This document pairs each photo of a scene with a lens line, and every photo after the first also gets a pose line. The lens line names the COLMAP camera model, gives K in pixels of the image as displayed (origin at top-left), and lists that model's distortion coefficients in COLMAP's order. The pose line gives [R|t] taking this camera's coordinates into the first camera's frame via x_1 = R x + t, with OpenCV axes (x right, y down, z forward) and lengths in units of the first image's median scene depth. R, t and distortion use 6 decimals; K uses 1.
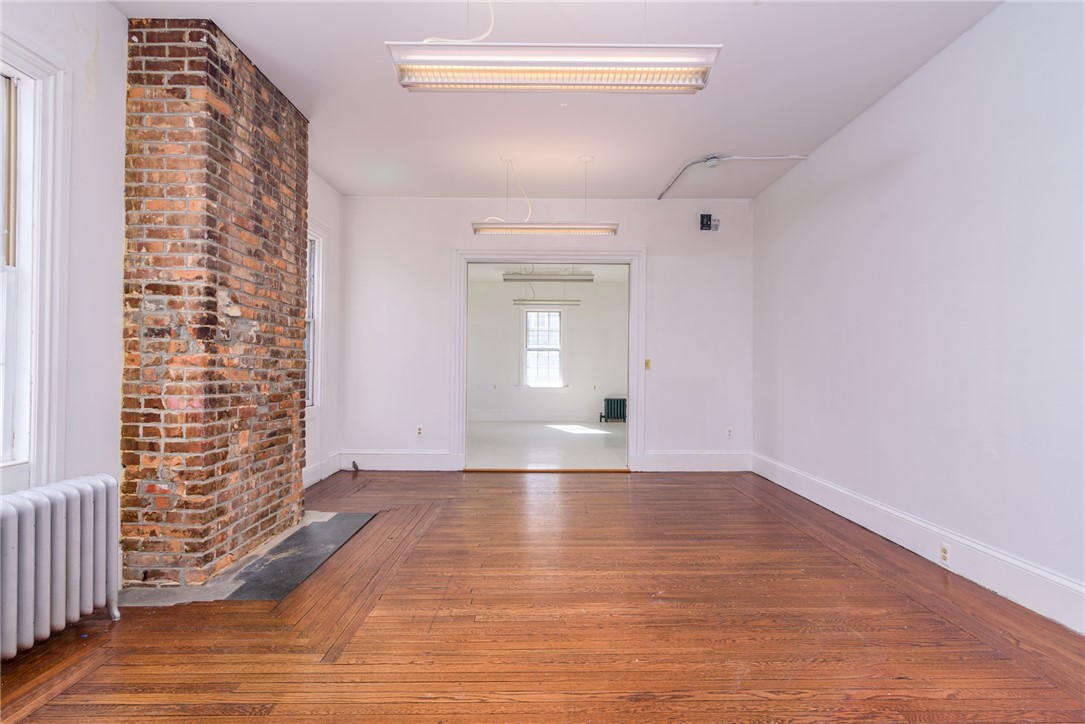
lens RADIAL K [[518.6, 0, 545.8], [0, 518.6, 357.5], [0, 0, 1]] dist [0.010342, -0.003464]
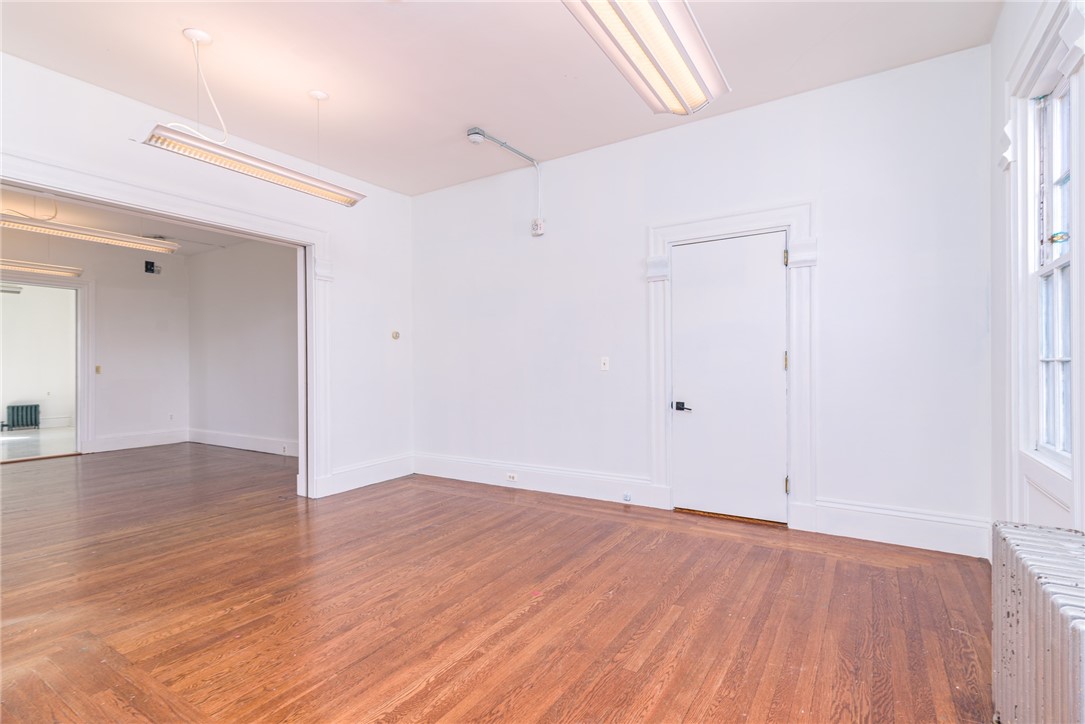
lens RADIAL K [[518.6, 0, 543.8], [0, 518.6, 368.2], [0, 0, 1]] dist [0.010342, -0.003464]
pose [[0.548279, -0.011386, 0.836218, -0.529031], [-0.003004, 0.999874, 0.015584, -0.027083], [-0.836290, -0.011056, 0.548175, -1.214950]]
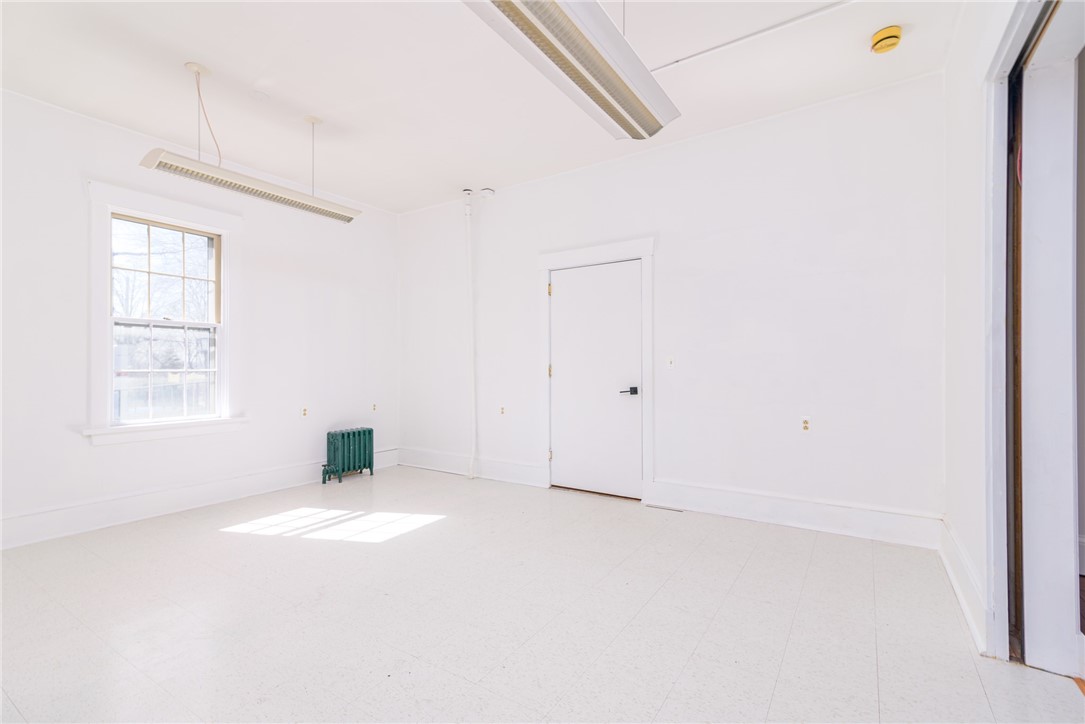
lens RADIAL K [[490.0, 0, 544.5], [0, 490.0, 354.2], [0, 0, 1]] dist [0.022875, -0.002466]
pose [[0.548256, 0.009528, 0.836256, -0.596377], [-0.011025, 0.999931, -0.004164, 0.018873], [-0.836238, -0.006937, 0.548323, 2.141760]]
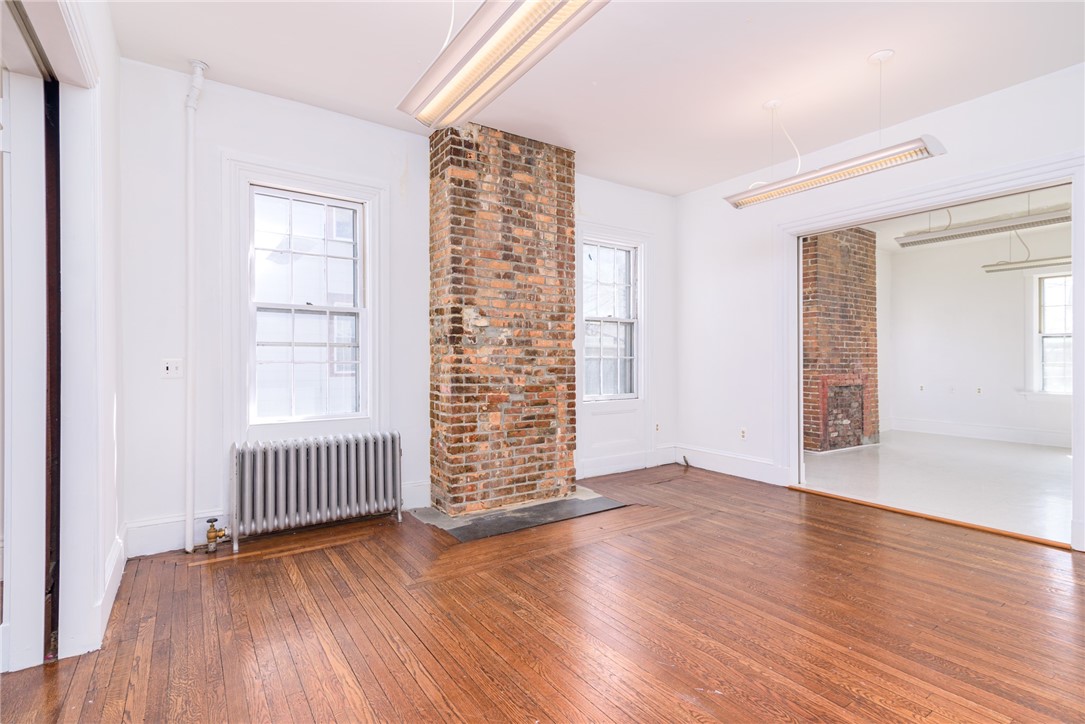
lens RADIAL K [[518.6, 0, 539.7], [0, 518.6, 356.0], [0, 0, 1]] dist [0.010342, -0.003464]
pose [[0.555945, -0.010242, -0.831156, 0.606172], [0.016021, 0.999870, -0.001605, 0.002507], [0.831065, -0.012424, 0.556037, 0.385094]]
